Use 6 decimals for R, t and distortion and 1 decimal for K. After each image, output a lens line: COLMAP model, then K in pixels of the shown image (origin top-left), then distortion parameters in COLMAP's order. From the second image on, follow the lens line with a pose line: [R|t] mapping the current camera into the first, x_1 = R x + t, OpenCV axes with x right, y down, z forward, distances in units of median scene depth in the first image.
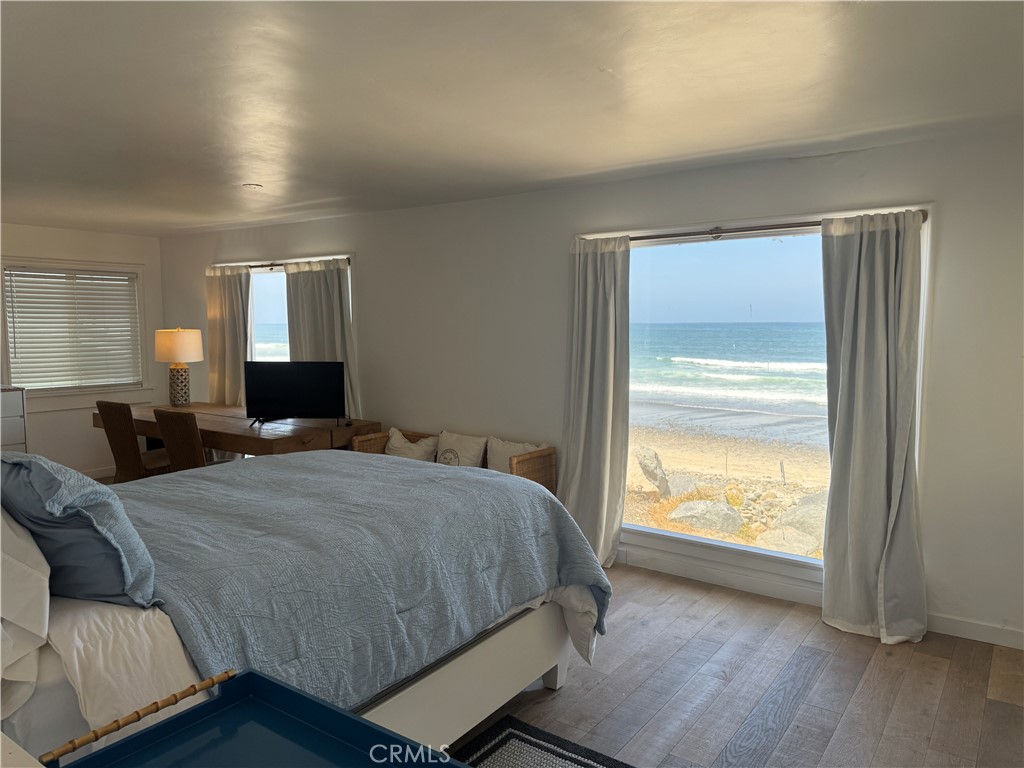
lens RADIAL K [[723.7, 0, 507.4], [0, 723.7, 386.3], [0, 0, 1]] dist [0.087275, -0.111202]
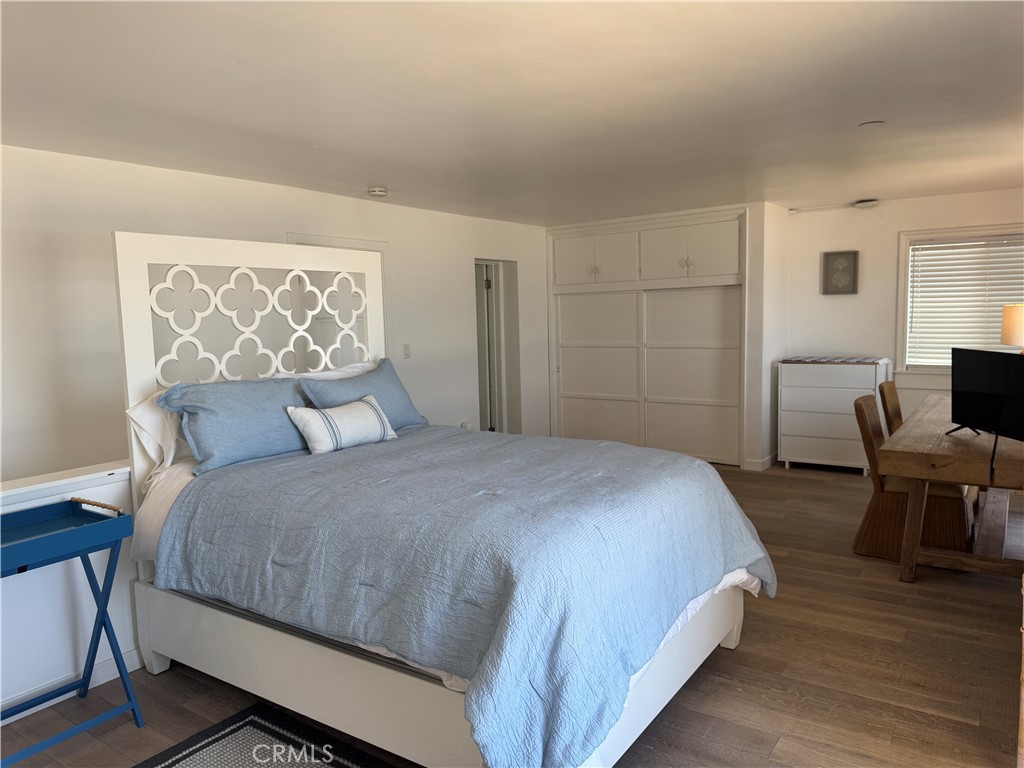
lens RADIAL K [[723.7, 0, 507.4], [0, 723.7, 386.3], [0, 0, 1]] dist [0.087275, -0.111202]
pose [[0.016441, 0.110239, -0.993769, 0.793653], [-0.064248, 0.991966, 0.108976, -0.097794], [0.997798, 0.062057, 0.023391, 1.061693]]
